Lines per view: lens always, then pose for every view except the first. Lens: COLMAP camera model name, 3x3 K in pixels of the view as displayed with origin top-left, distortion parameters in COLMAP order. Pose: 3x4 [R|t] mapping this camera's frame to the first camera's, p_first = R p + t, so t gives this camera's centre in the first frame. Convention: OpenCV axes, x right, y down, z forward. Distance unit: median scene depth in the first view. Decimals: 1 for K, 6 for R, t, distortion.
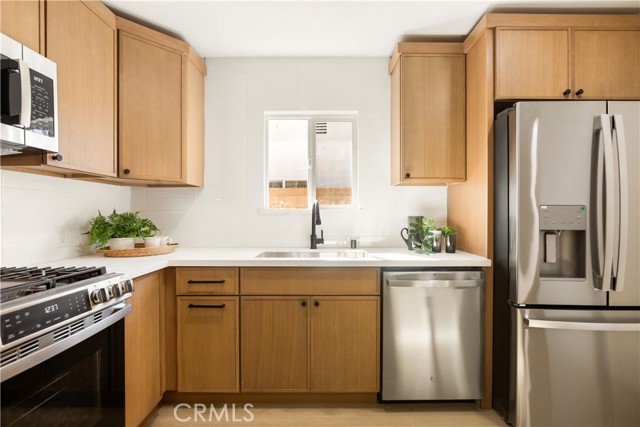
lens RADIAL K [[293.7, 0, 321.8], [0, 293.7, 215.9], [0, 0, 1]] dist [-0.013476, 0.000136]
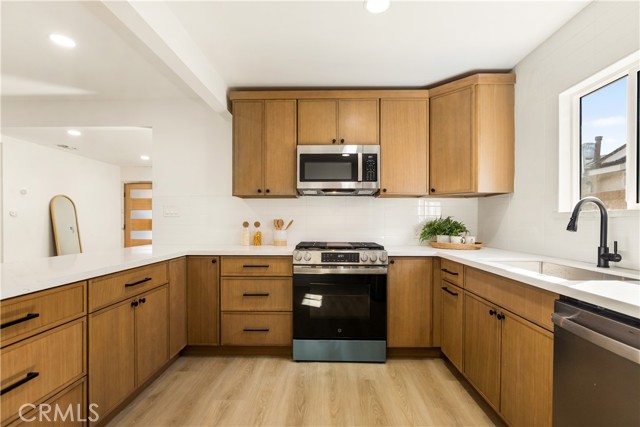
lens RADIAL K [[297.9, 0, 327.8], [0, 297.9, 224.2], [0, 0, 1]] dist [-0.013419, 0.000187]
pose [[0.002904, 0.008274, -0.999962, 0.865037], [-0.008305, 0.999931, 0.008249, 0.013261], [0.999961, 0.008281, 0.002973, 0.462822]]
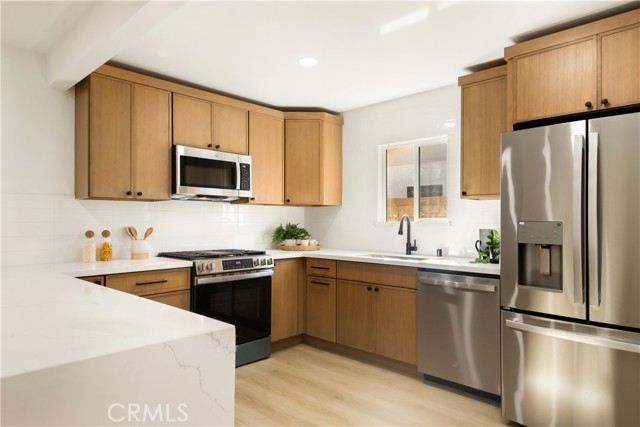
lens RADIAL K [[391.5, 0, 324.0], [0, 391.5, 221.2], [0, 0, 1]] dist [0.029639, 0.000301]
pose [[0.735731, 0.001272, -0.677272, 1.067983], [-0.006846, 0.999961, -0.005559, -0.020533], [0.677239, 0.008727, 0.735711, -0.568258]]
